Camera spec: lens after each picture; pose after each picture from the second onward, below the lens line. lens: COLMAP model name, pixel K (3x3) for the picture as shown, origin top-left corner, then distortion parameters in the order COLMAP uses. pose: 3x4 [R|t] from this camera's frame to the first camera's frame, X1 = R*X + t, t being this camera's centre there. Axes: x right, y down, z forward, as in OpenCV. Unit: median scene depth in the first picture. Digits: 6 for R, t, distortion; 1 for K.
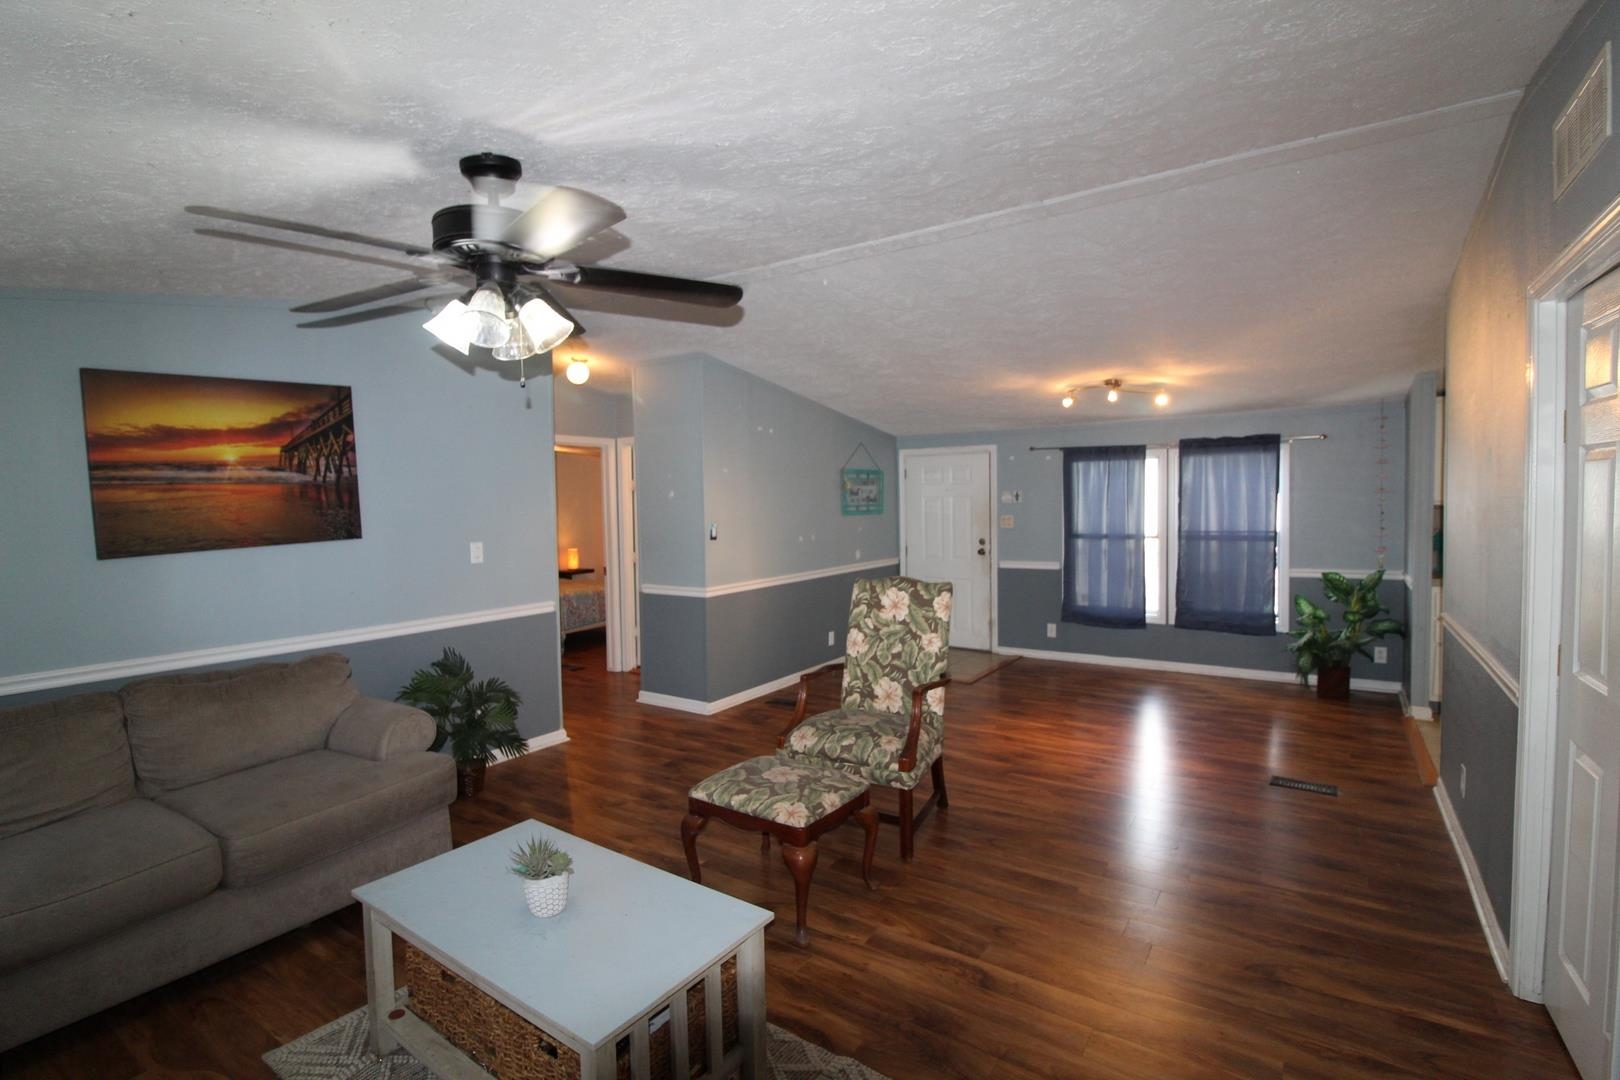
lens RADIAL K [[768.4, 0, 811.3], [0, 768.4, 522.8], [0, 0, 1]] dist [-0.028113, 0.000050]
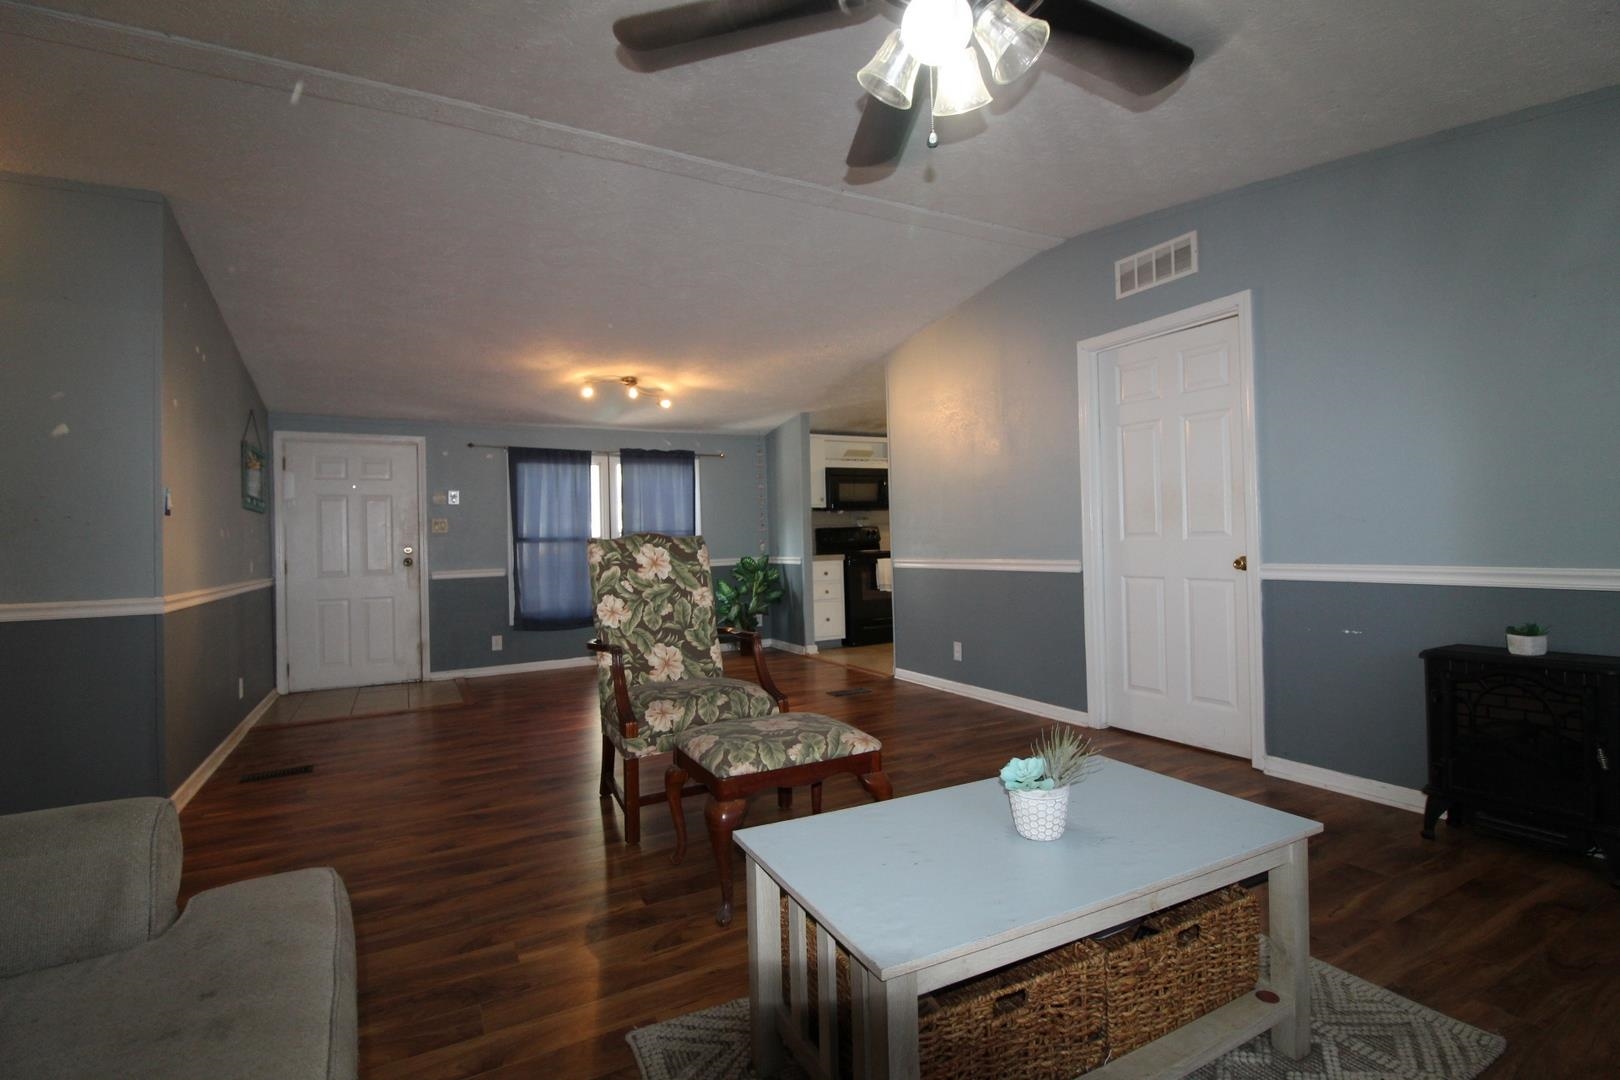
lens RADIAL K [[753.2, 0, 811.2], [0, 753.2, 536.3], [0, 0, 1]] dist [0.001405, 0.000036]
pose [[0.461374, 0.012624, 0.887116, -0.501055], [0.047747, 0.998096, -0.039036, 0.103165], [-0.885920, 0.060368, 0.459893, 0.378372]]
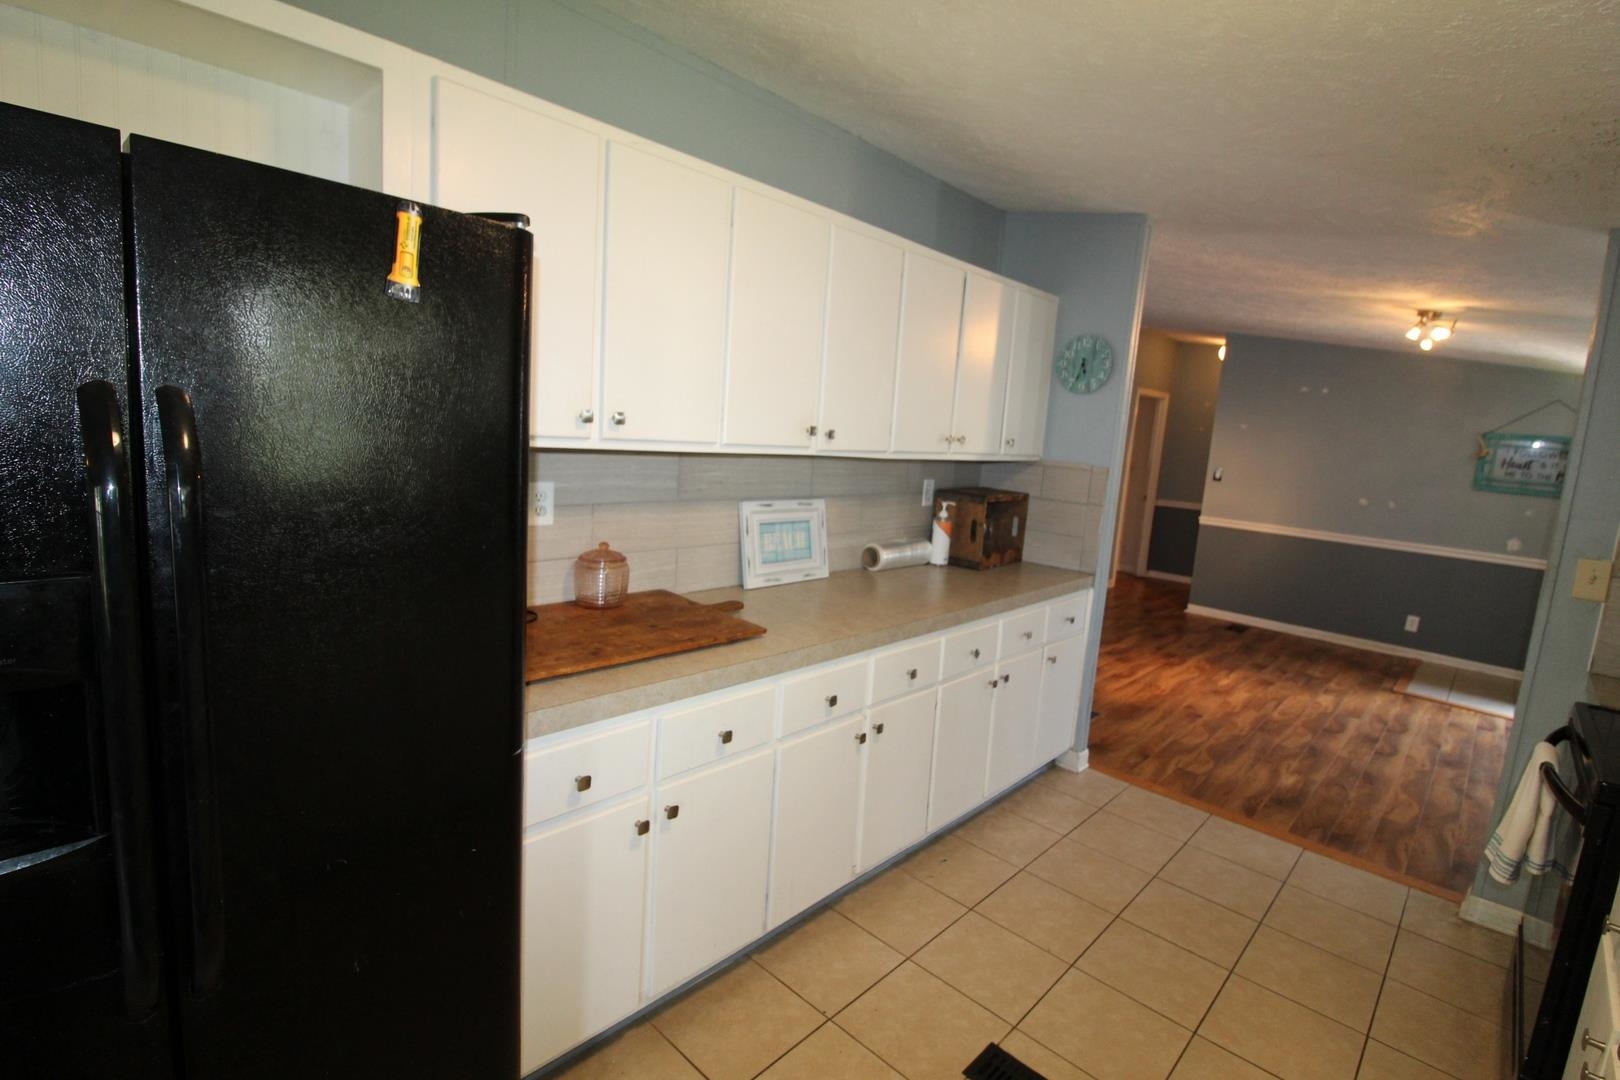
lens RADIAL K [[753.2, 0, 811.2], [0, 753.2, 536.3], [0, 0, 1]] dist [0.001405, 0.000036]
pose [[-0.154628, 0.151988, -0.976212, 2.367574], [-0.107163, 0.979686, 0.169503, -0.053588], [0.982144, 0.130824, -0.135199, 1.043876]]
